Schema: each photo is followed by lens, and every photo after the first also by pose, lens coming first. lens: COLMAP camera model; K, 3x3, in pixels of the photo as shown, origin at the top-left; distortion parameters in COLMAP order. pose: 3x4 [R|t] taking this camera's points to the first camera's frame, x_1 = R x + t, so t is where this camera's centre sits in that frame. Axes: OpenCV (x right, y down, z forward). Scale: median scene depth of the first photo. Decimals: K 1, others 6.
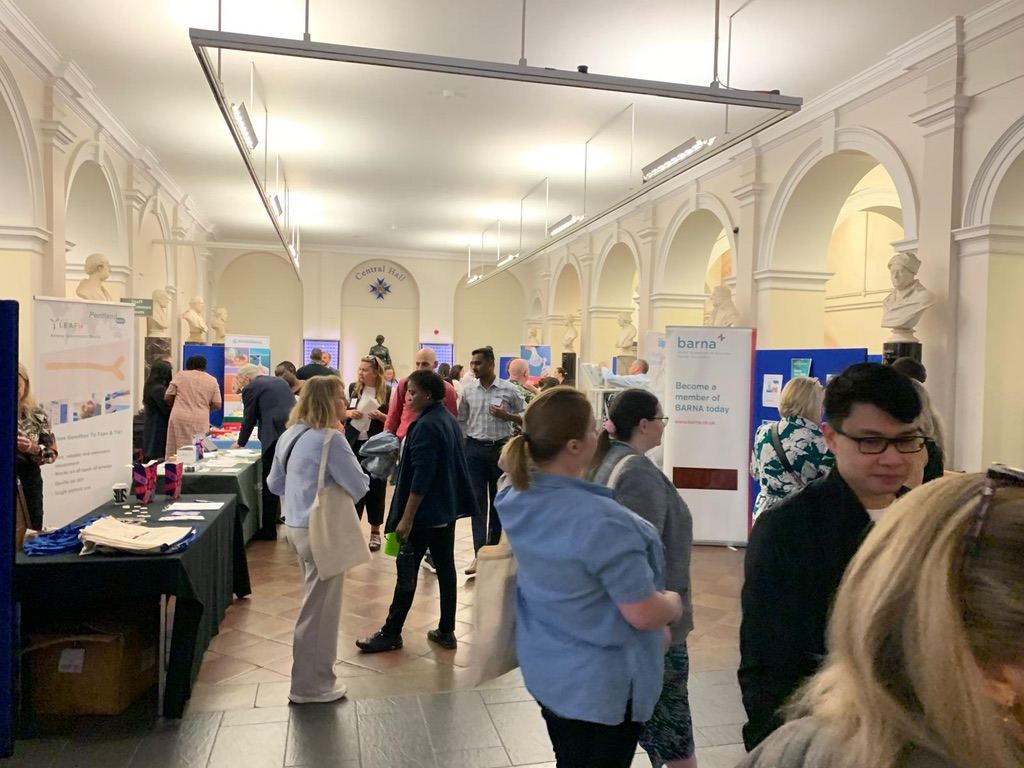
lens RADIAL K [[744.2, 0, 512.0], [0, 744.2, 384.0], [0, 0, 1]] dist [0.029768, -0.028045]
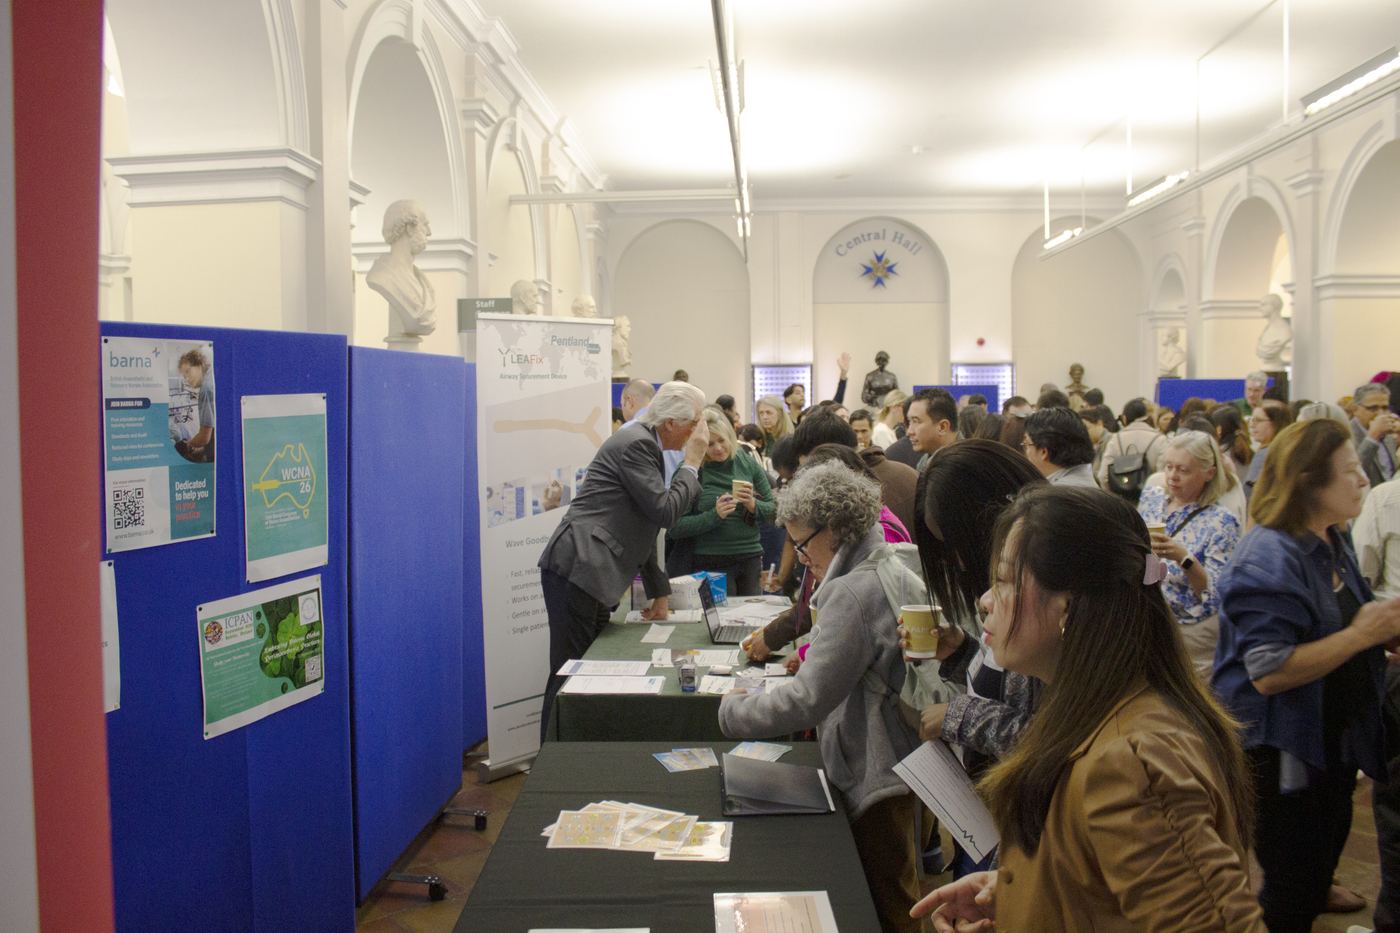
lens RADIAL K [[1122.4, 0, 700.0], [0, 1122.4, 466.5], [0, 0, 1]] dist [-0.111377, 0.003154]
pose [[0.958299, -0.016327, -0.285302, -0.097484], [0.025735, 0.999241, 0.029257, -0.010042], [0.284607, -0.035379, 0.957991, 0.209828]]
